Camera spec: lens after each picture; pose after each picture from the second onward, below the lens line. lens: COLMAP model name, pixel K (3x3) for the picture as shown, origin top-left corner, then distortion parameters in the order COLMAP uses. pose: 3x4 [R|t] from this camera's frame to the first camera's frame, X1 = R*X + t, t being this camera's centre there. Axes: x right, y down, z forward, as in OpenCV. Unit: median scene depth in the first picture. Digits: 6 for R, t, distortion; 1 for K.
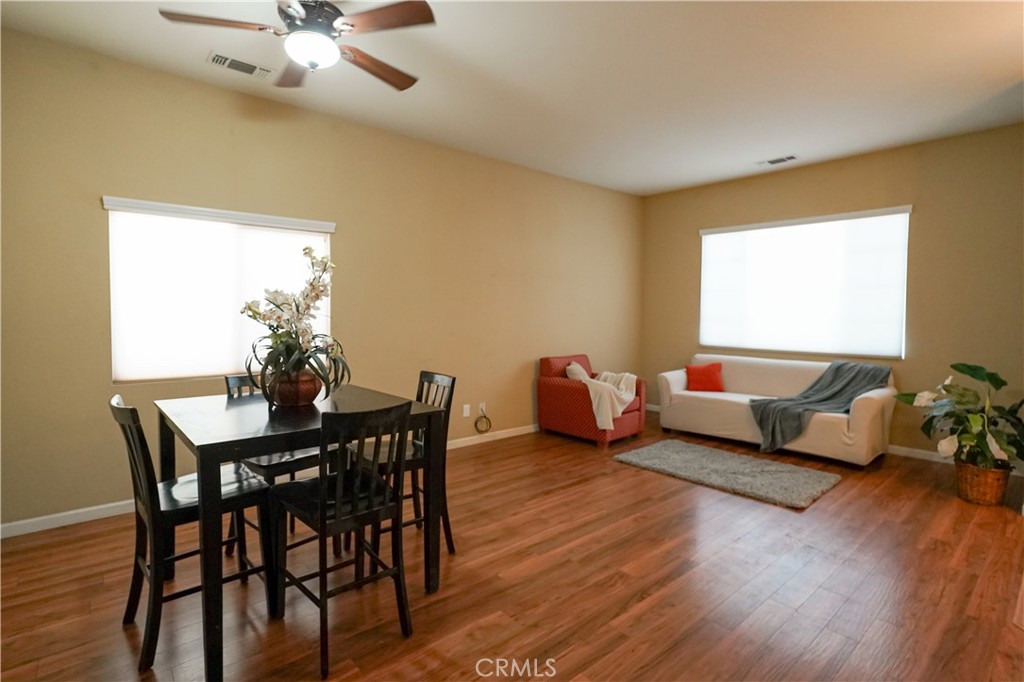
lens RADIAL K [[491.1, 0, 510.7], [0, 491.1, 336.1], [0, 0, 1]] dist [0.000679, 0.000493]
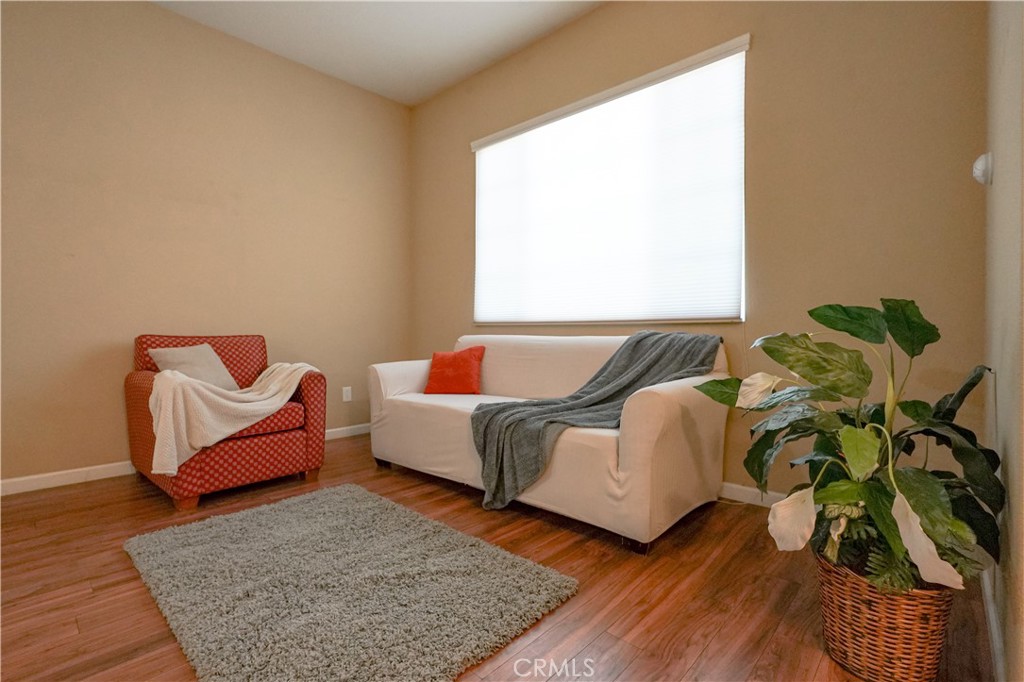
lens RADIAL K [[479.5, 0, 512.0], [0, 479.5, 341.0], [0, 0, 1]] dist [-0.014111, 0.000017]
pose [[0.993976, -0.010266, 0.109115, 0.545683], [0.012813, 0.999661, -0.022675, 0.085207], [-0.108845, 0.023937, 0.993770, 0.567813]]
